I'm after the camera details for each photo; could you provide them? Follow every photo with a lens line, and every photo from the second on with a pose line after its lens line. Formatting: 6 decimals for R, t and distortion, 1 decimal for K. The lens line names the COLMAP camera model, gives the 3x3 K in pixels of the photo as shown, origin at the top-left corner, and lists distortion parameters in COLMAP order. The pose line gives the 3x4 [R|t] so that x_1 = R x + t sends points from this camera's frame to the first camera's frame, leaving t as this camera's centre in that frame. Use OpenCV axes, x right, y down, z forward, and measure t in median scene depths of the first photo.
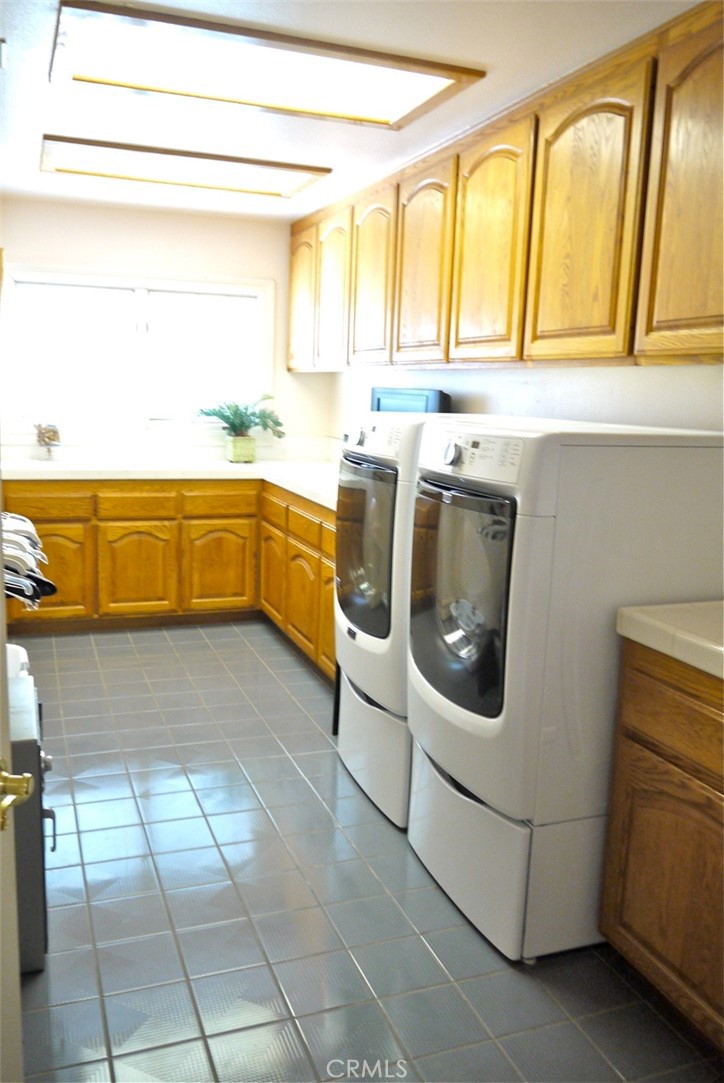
lens RADIAL K [[880.5, 0, 365.6], [0, 880.5, 542.9], [0, 0, 1]] dist [-0.028067, 0.001930]
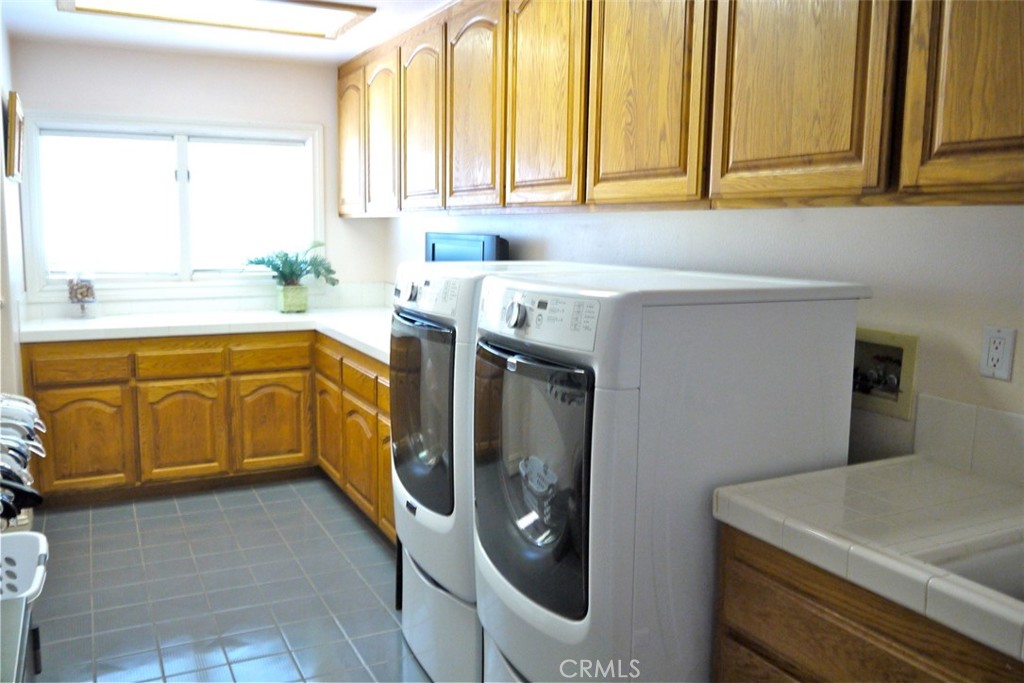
lens RADIAL K [[832.5, 0, 510.1], [0, 832.5, 338.4], [0, 0, 1]] dist [-0.028067, 0.001930]
pose [[0.994497, -0.036081, 0.098360, 0.006559], [0.039834, 0.998541, -0.036456, -0.032417], [-0.096901, 0.040173, 0.994483, 0.118257]]
